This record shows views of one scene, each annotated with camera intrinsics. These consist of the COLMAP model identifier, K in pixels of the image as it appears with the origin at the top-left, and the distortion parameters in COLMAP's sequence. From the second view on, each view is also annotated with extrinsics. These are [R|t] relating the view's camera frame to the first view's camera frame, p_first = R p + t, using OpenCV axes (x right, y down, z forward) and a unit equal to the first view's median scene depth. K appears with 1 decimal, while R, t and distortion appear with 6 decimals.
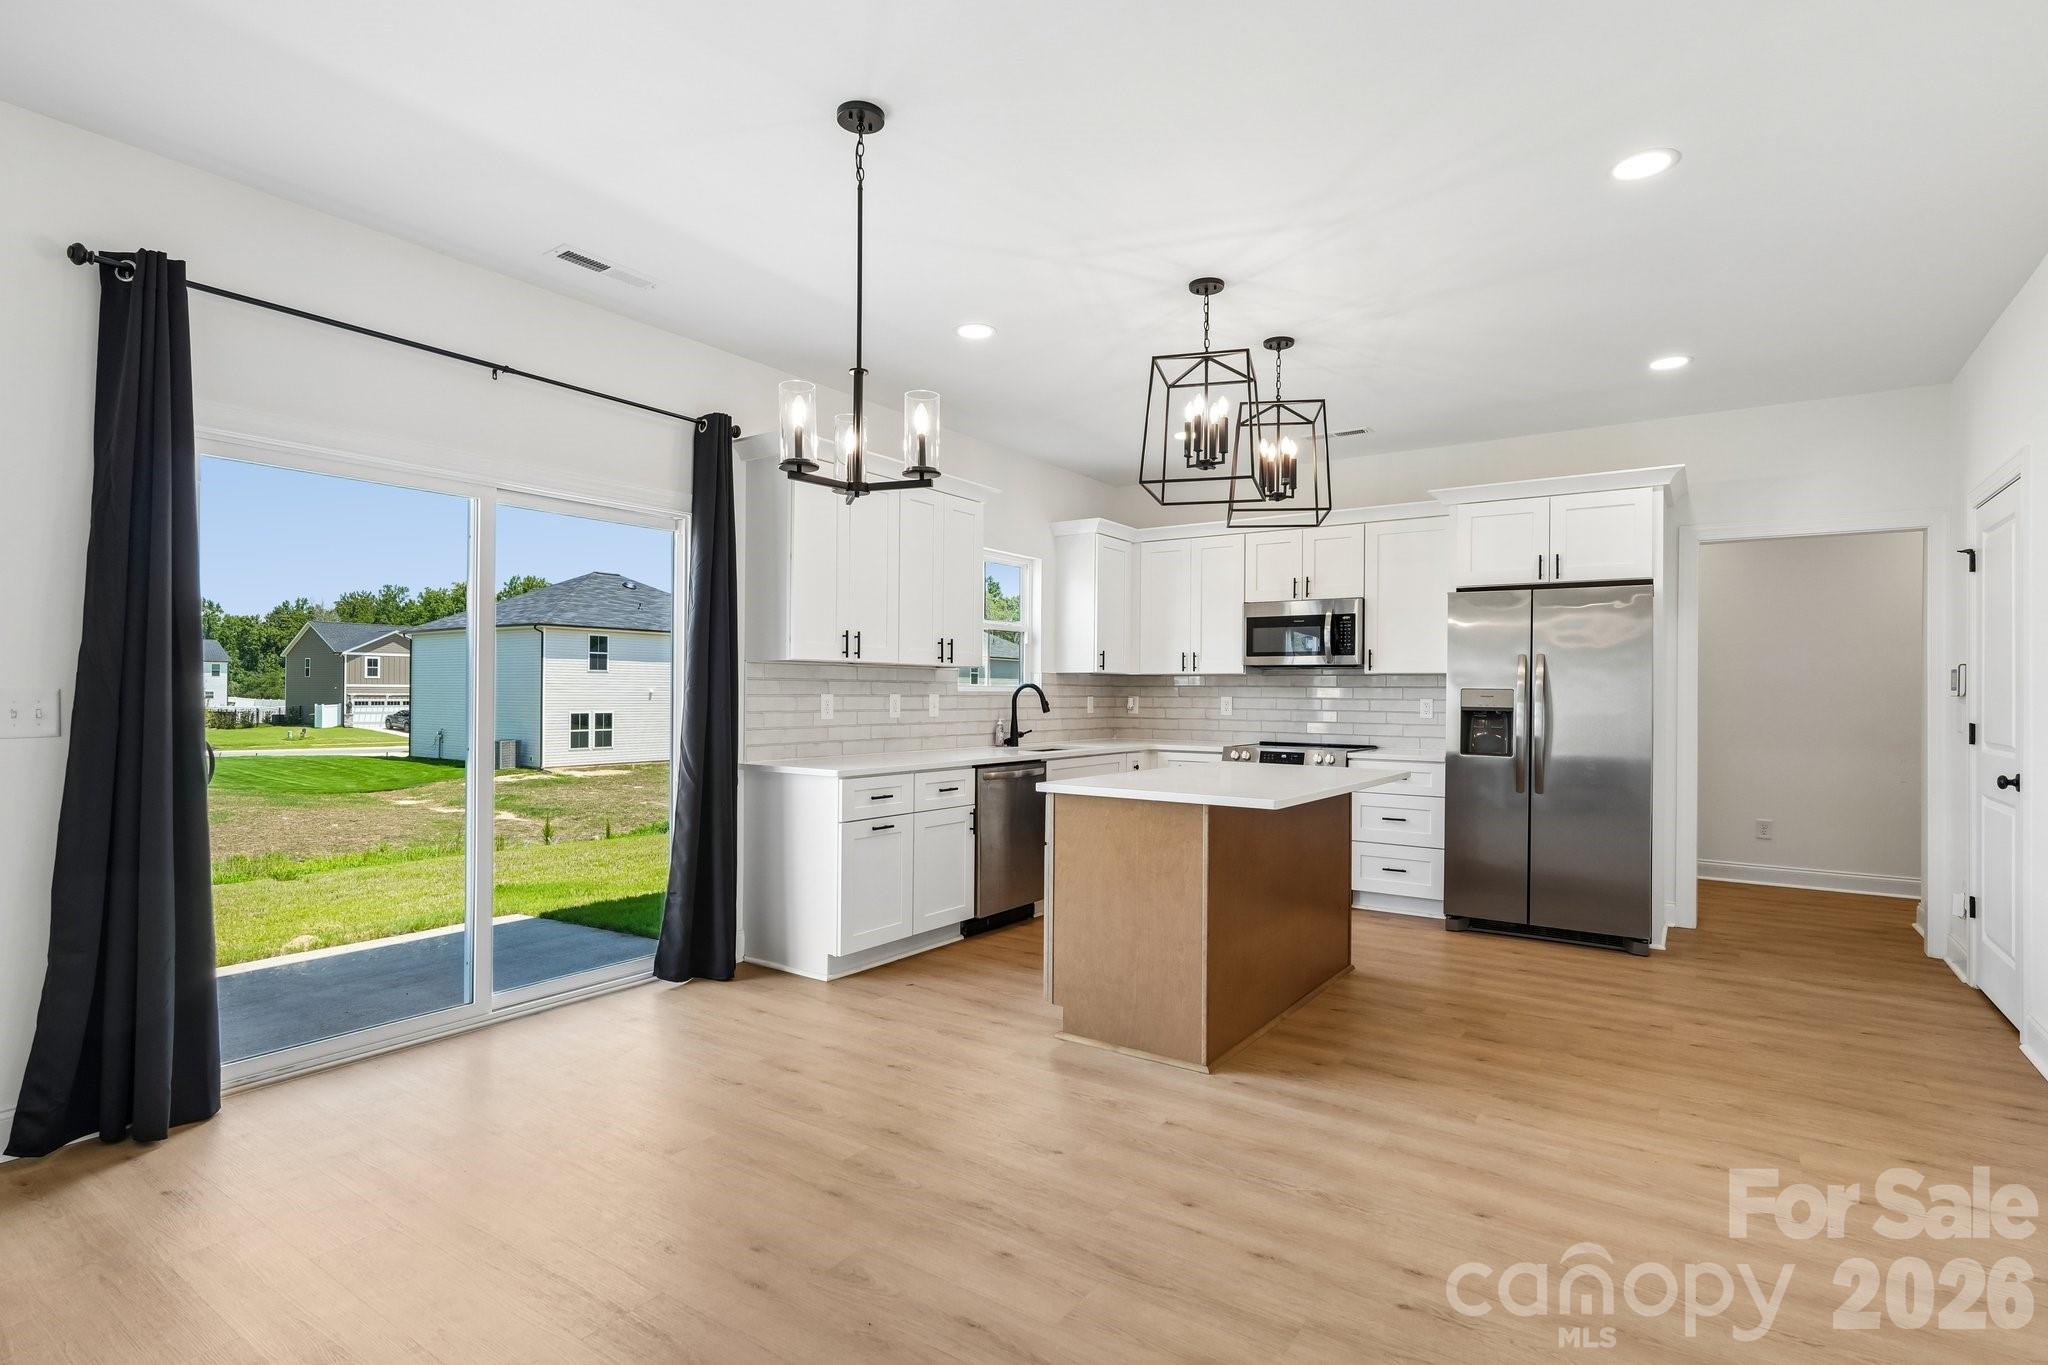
lens RADIAL K [[997.0, 0, 1024.0], [0, 997.0, 682.5], [0, 0, 1]] dist [0.002053, 0.000239]
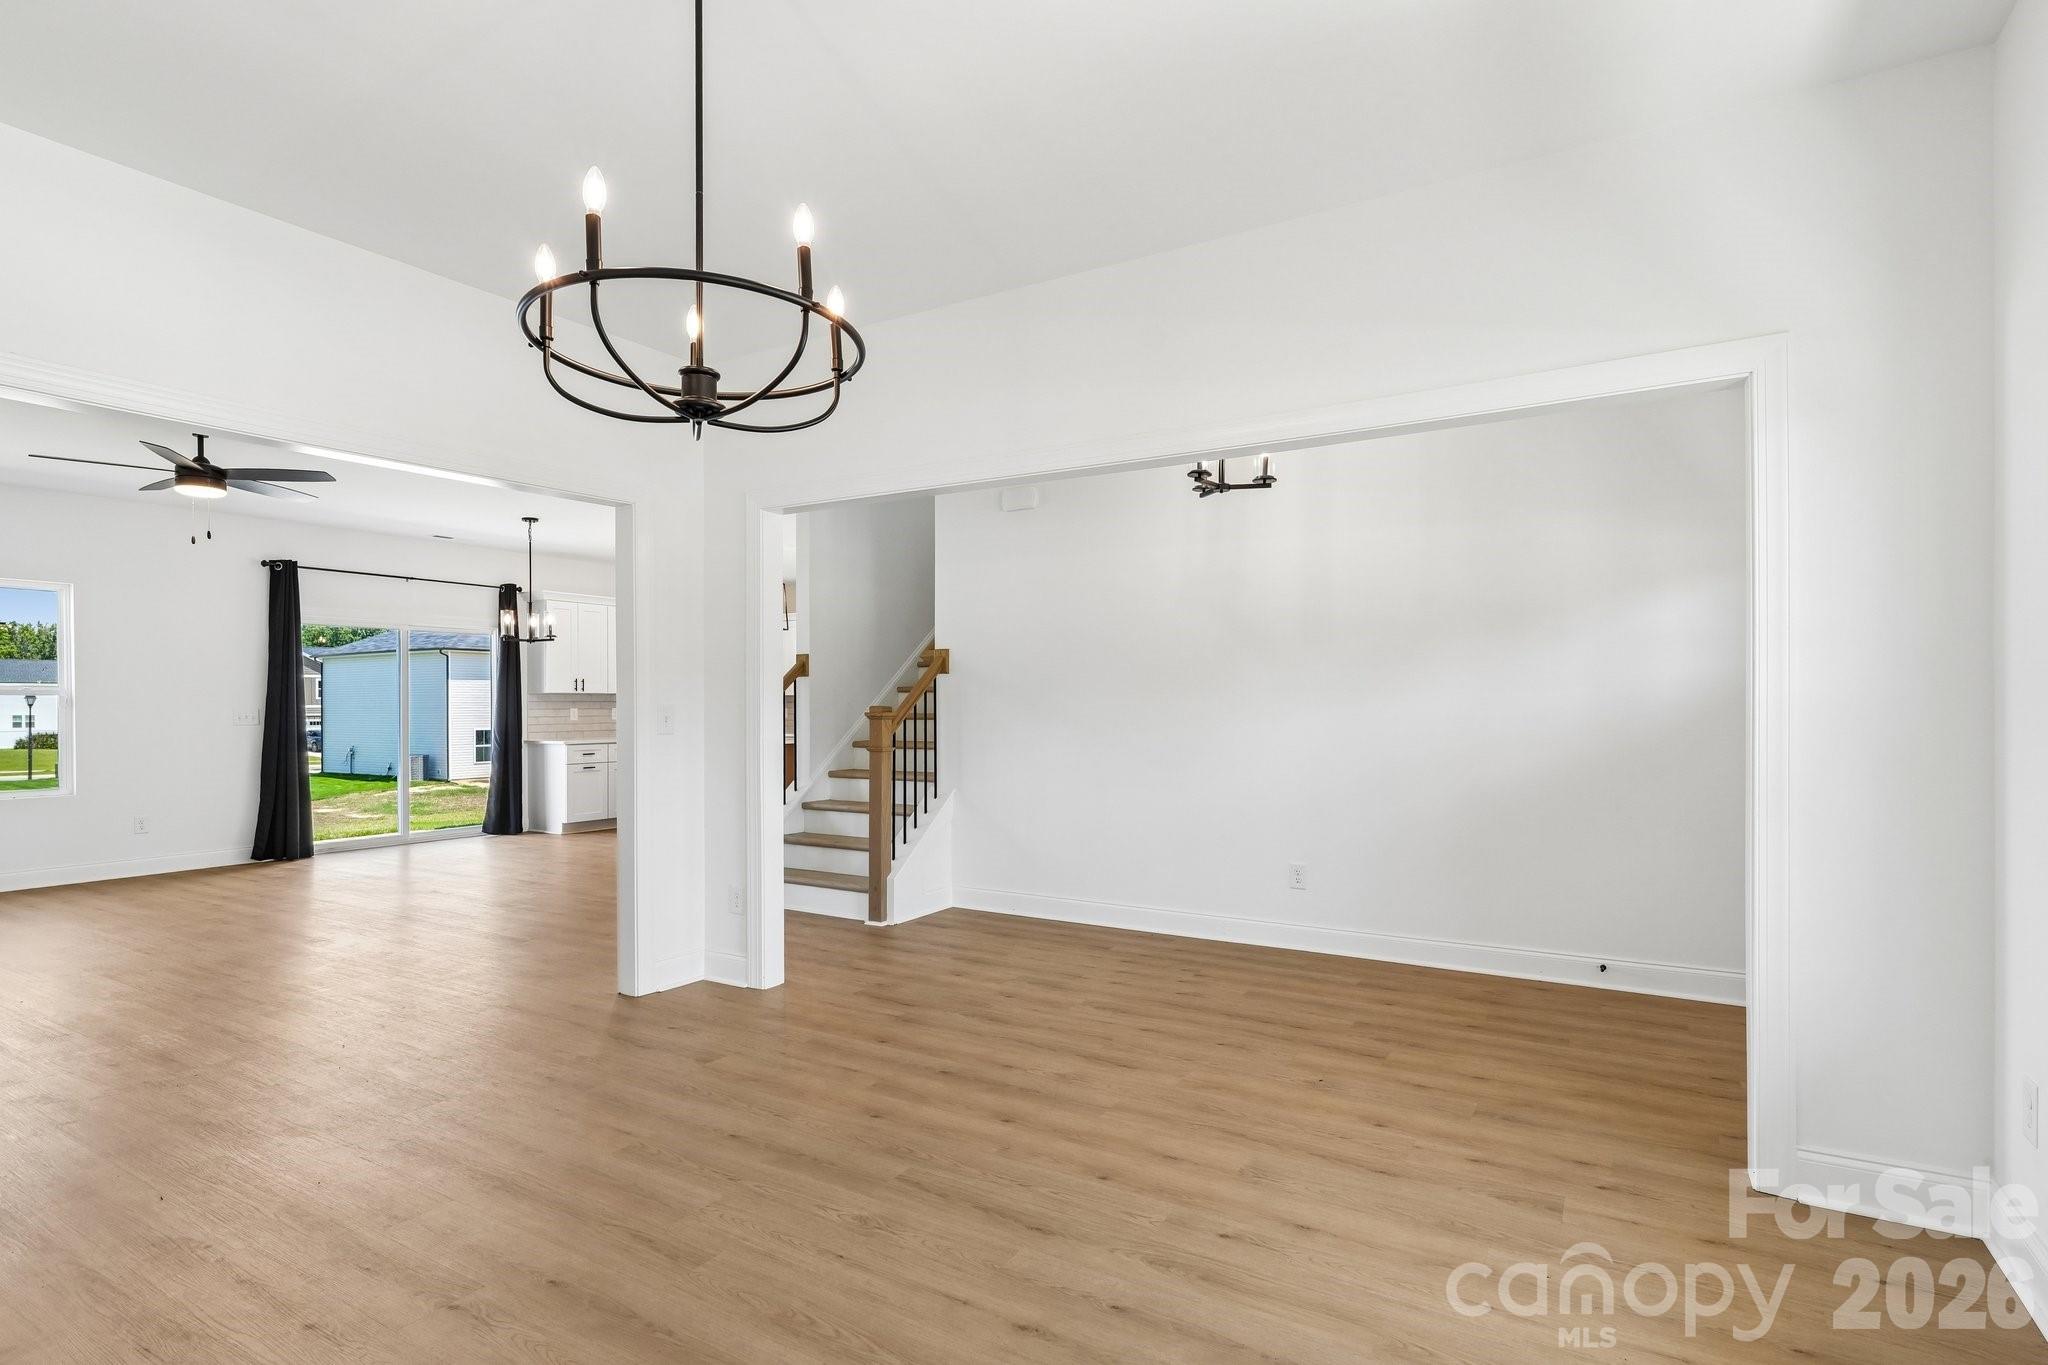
lens RADIAL K [[1018.5, 0, 1014.2], [0, 1018.5, 700.0], [0, 0, 1]] dist [0.000158, 0.000116]
pose [[0.998474, -0.013014, 0.053673, 0.551376], [0.012722, 0.999902, 0.005762, -0.005339], [-0.053743, -0.005071, 0.998542, -1.062202]]
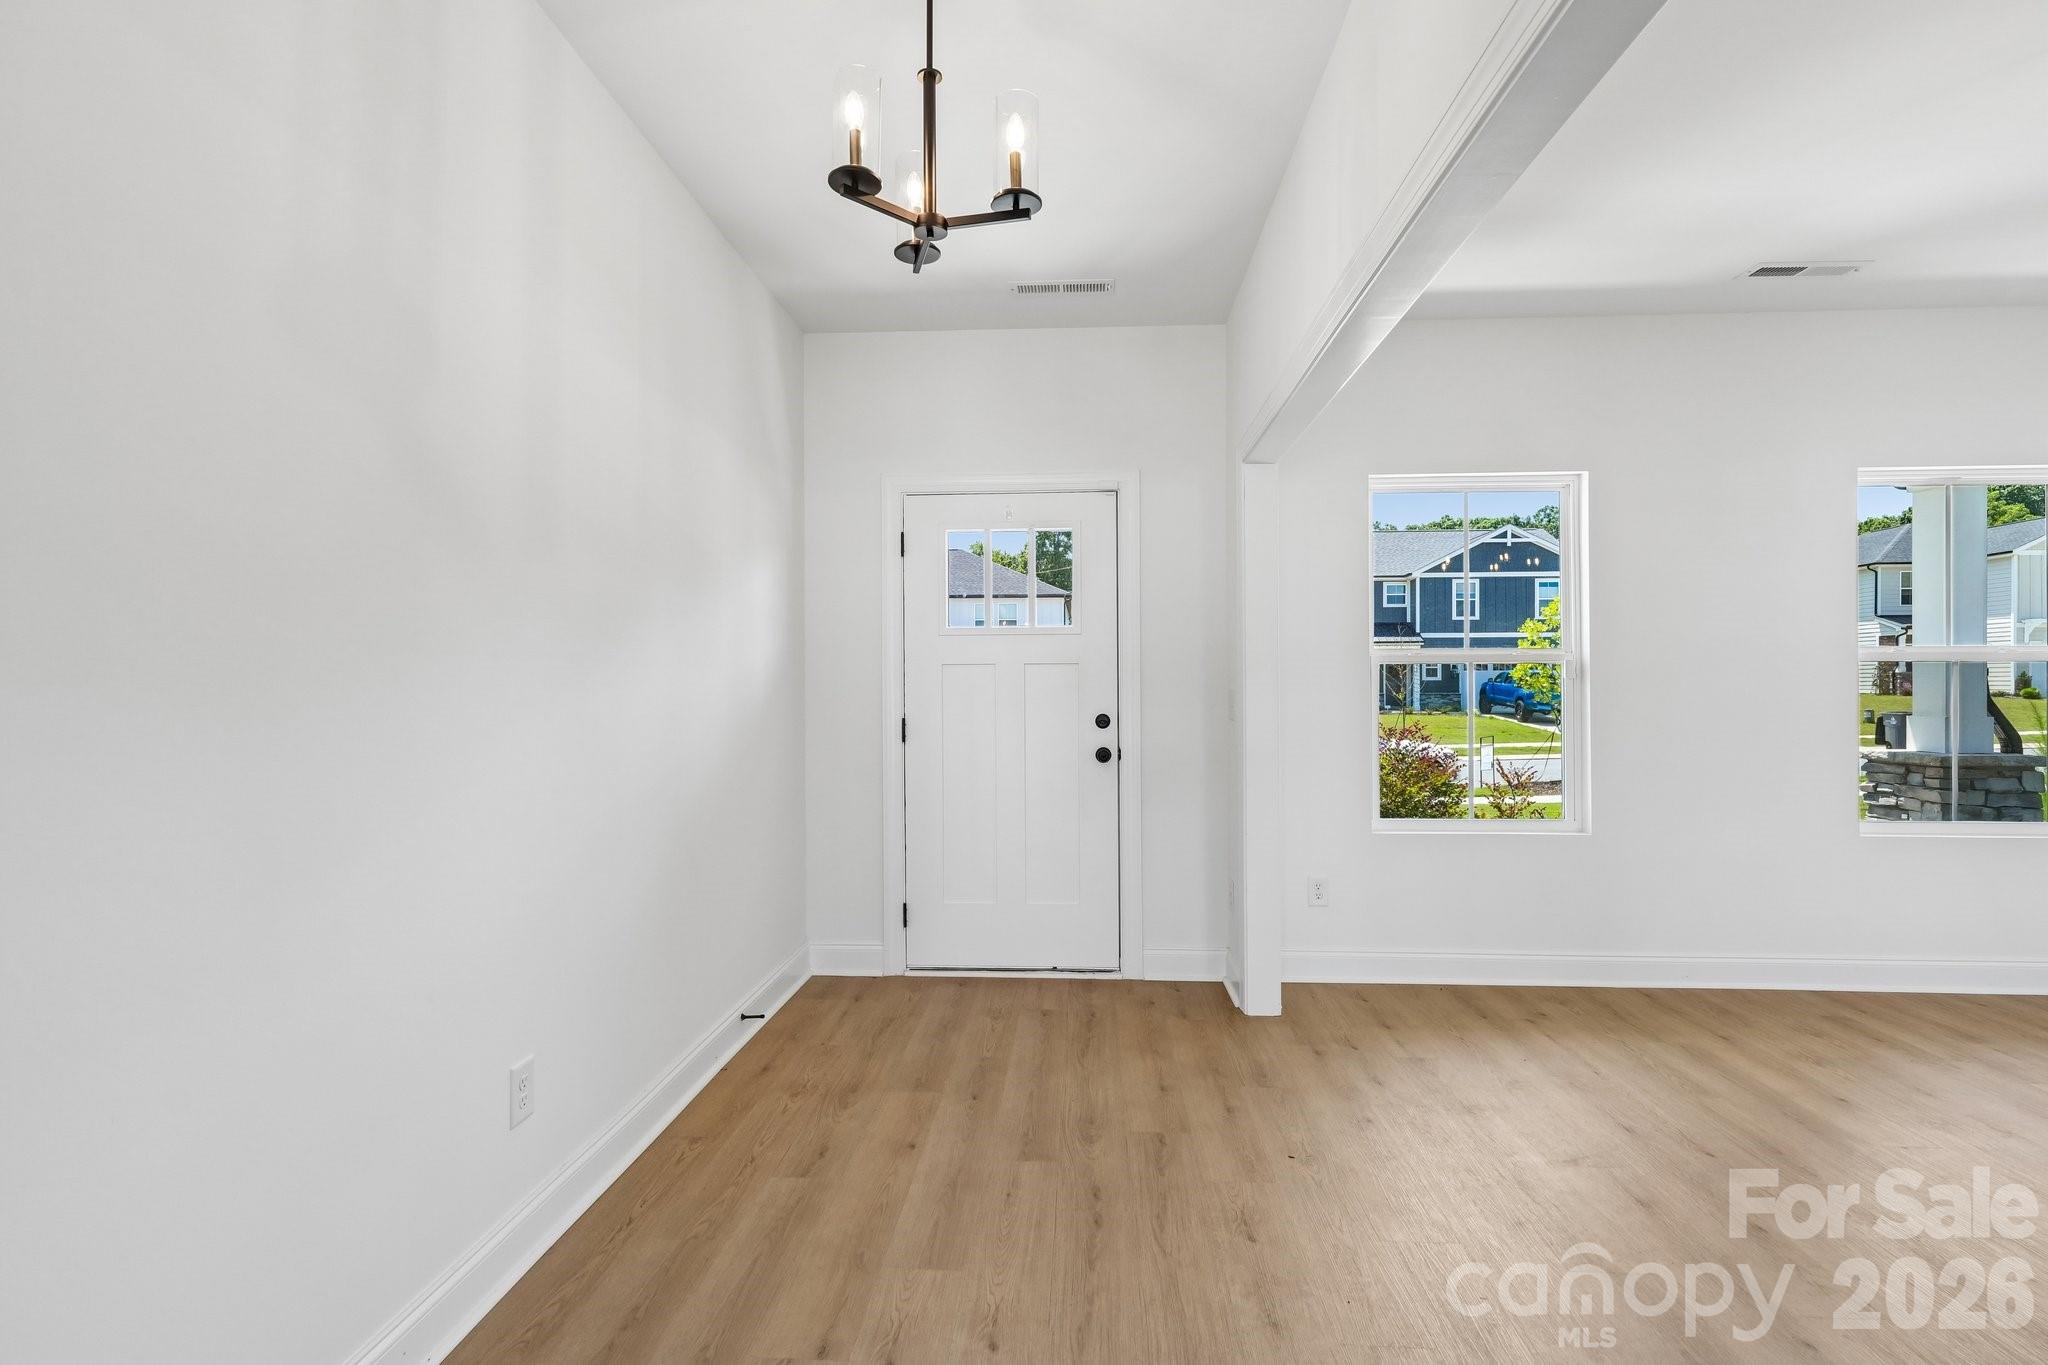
lens RADIAL K [[1003.6, 0, 1021.9], [0, 1003.6, 684.7], [0, 0, 1]] dist [0.004387, 0.000525]
pose [[-0.519205, -0.008693, 0.854605, 0.422853], [-0.011444, 0.999929, 0.003219, 0.001408], [-0.854573, -0.008109, -0.519268, -0.113629]]
